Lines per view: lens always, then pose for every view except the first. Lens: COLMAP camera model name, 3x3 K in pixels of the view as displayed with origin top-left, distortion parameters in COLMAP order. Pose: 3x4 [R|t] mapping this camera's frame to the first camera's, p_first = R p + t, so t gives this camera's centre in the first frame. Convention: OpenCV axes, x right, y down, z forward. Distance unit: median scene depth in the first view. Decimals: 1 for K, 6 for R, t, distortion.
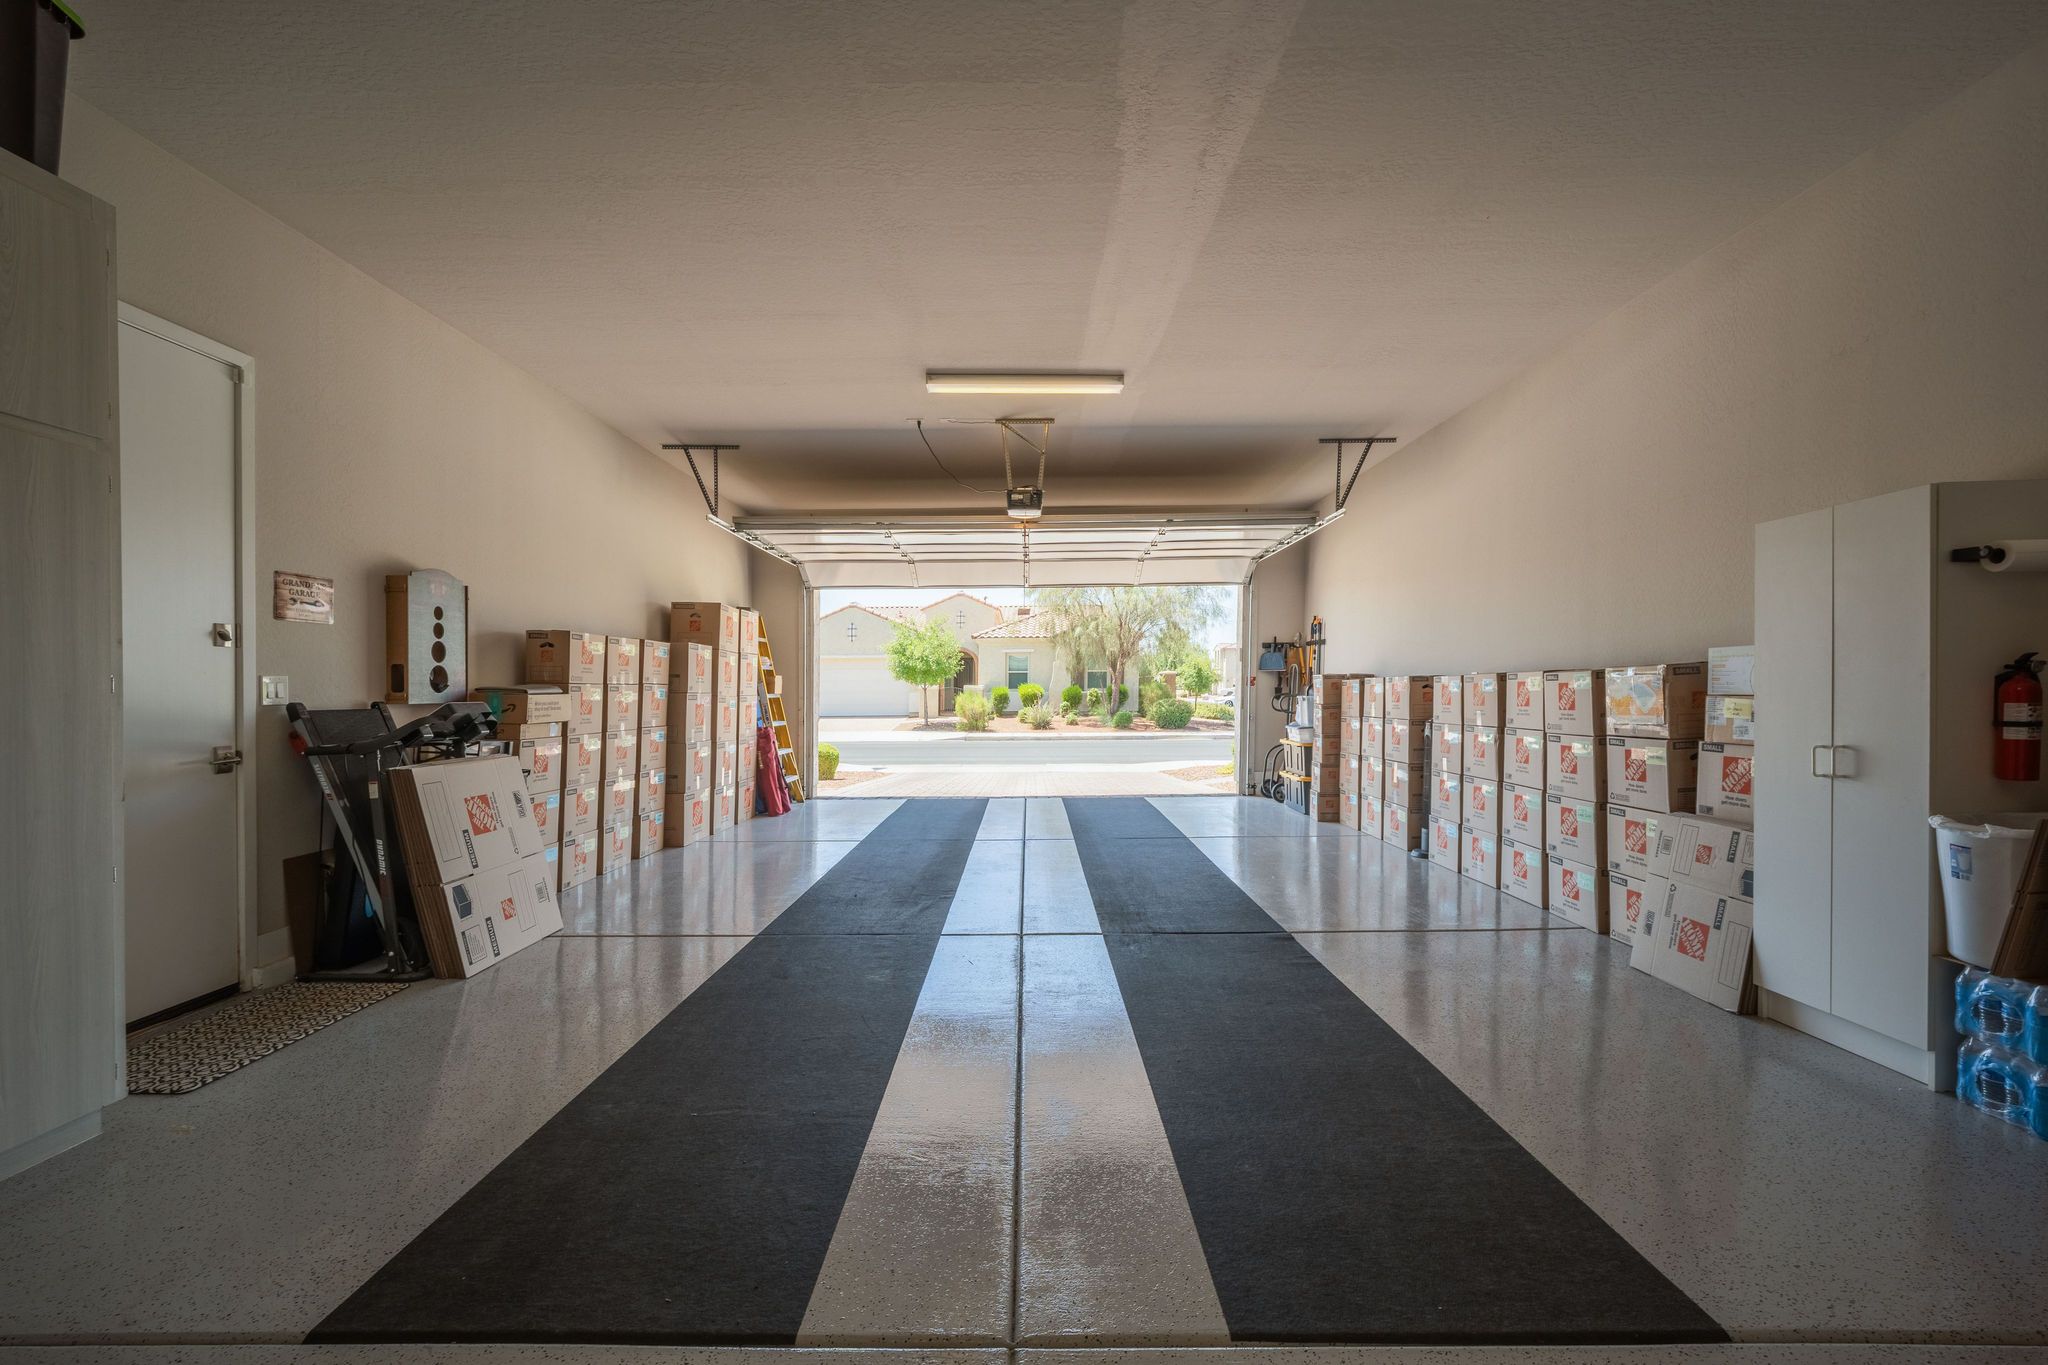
lens RADIAL K [[864.5, 0, 1009.1], [0, 864.5, 688.6], [0, 0, 1]] dist [-0.000145, -0.000550]
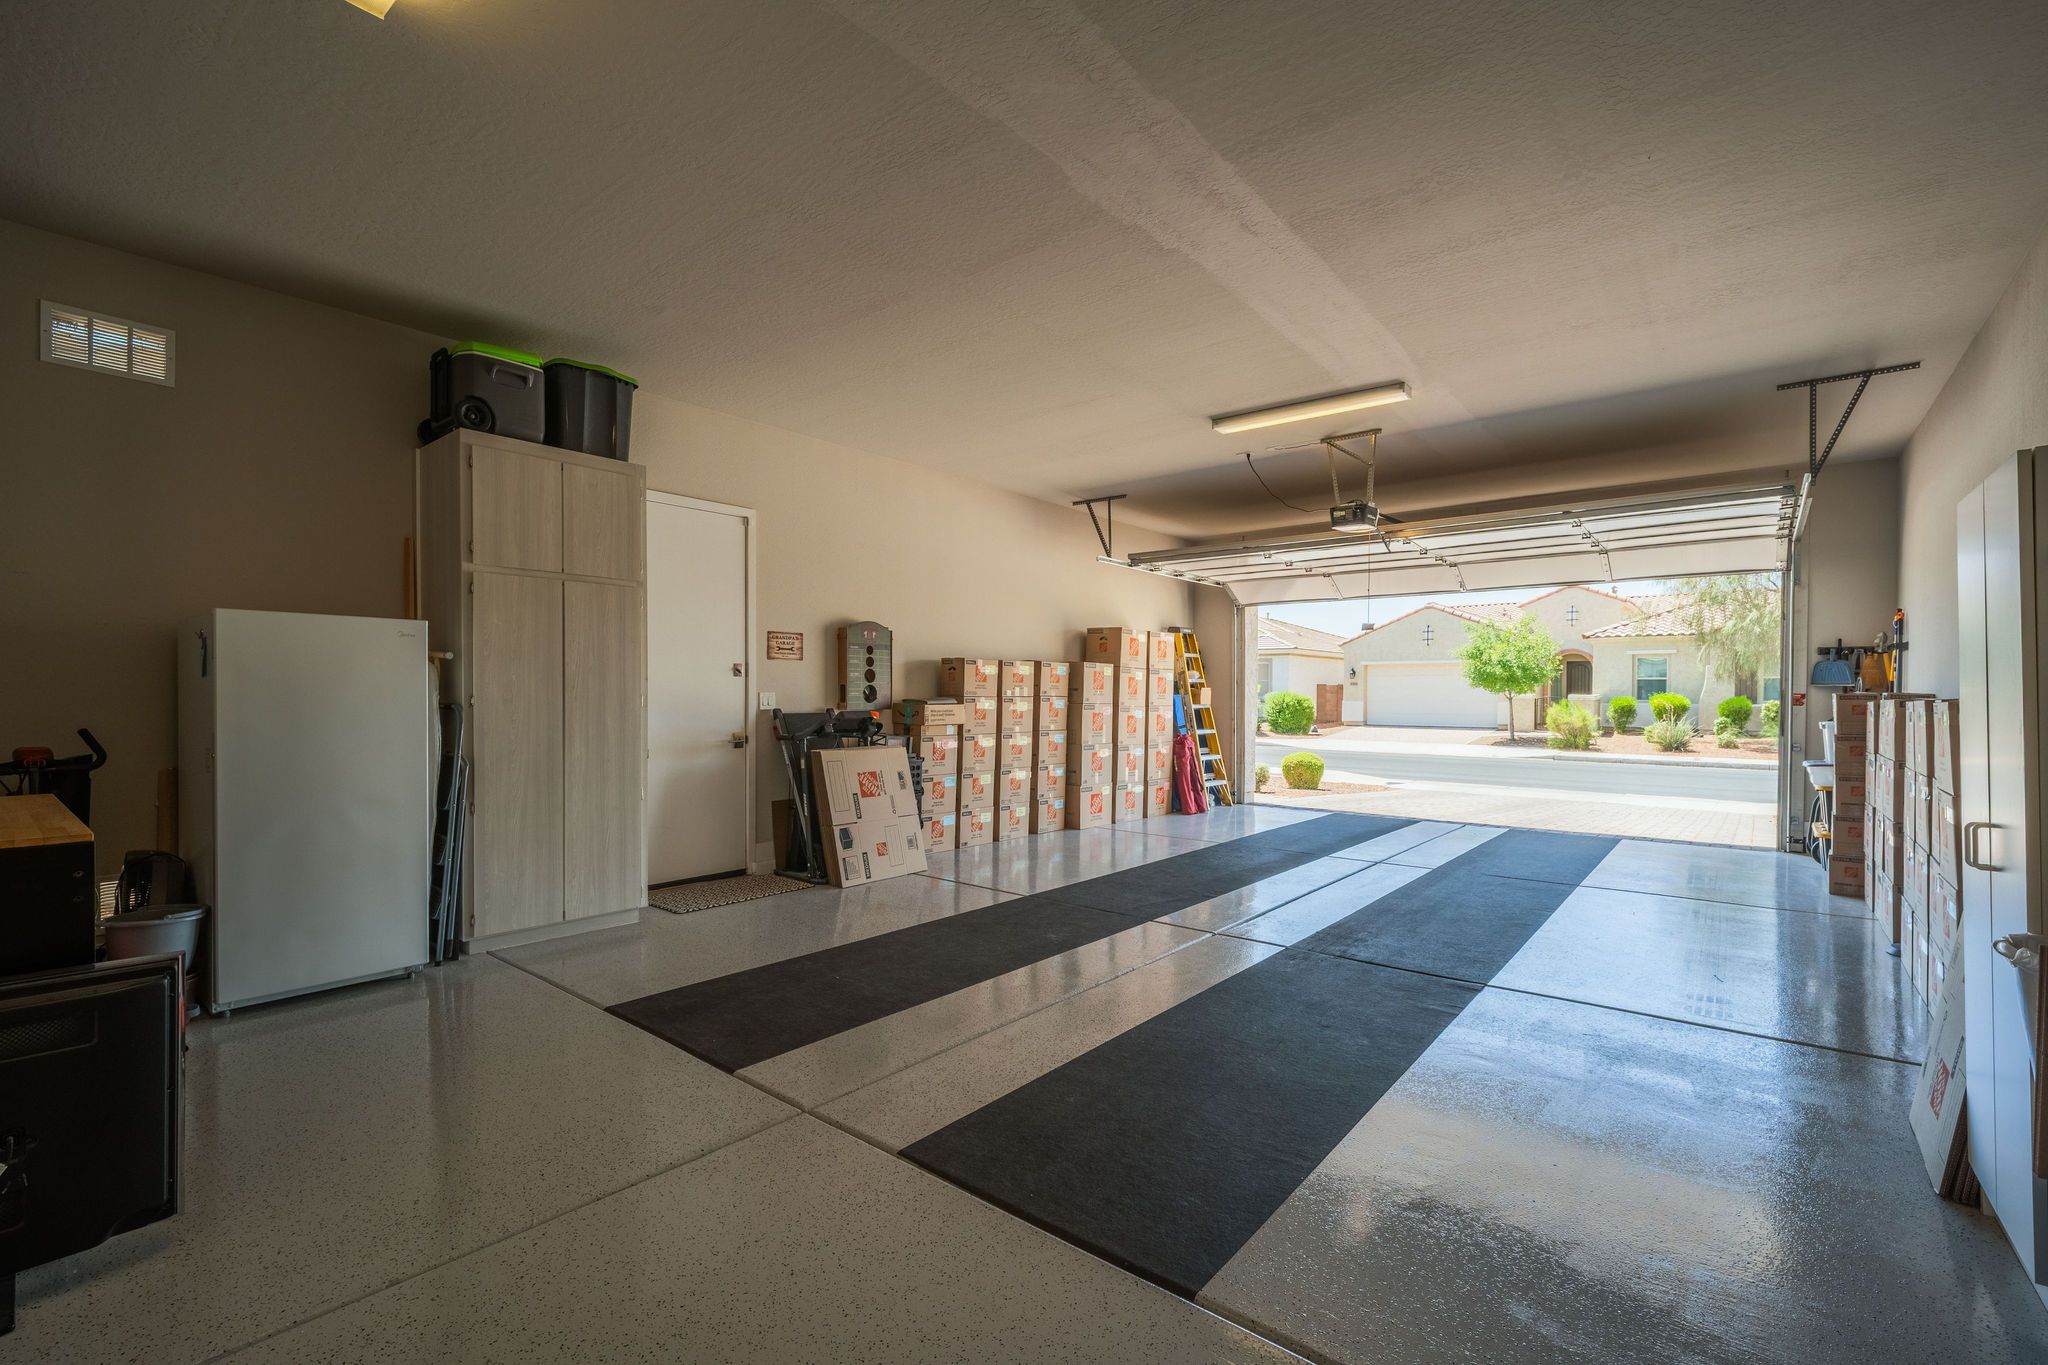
lens RADIAL K [[881.0, 0, 1024.0], [0, 881.0, 682.5], [0, 0, 1]] dist [0.015411, -0.018257]
pose [[0.775591, 0.003942, -0.631224, 0.349252], [-0.010892, 0.999915, -0.007138, -0.015099], [0.631142, 0.012411, 0.775568, -0.016981]]
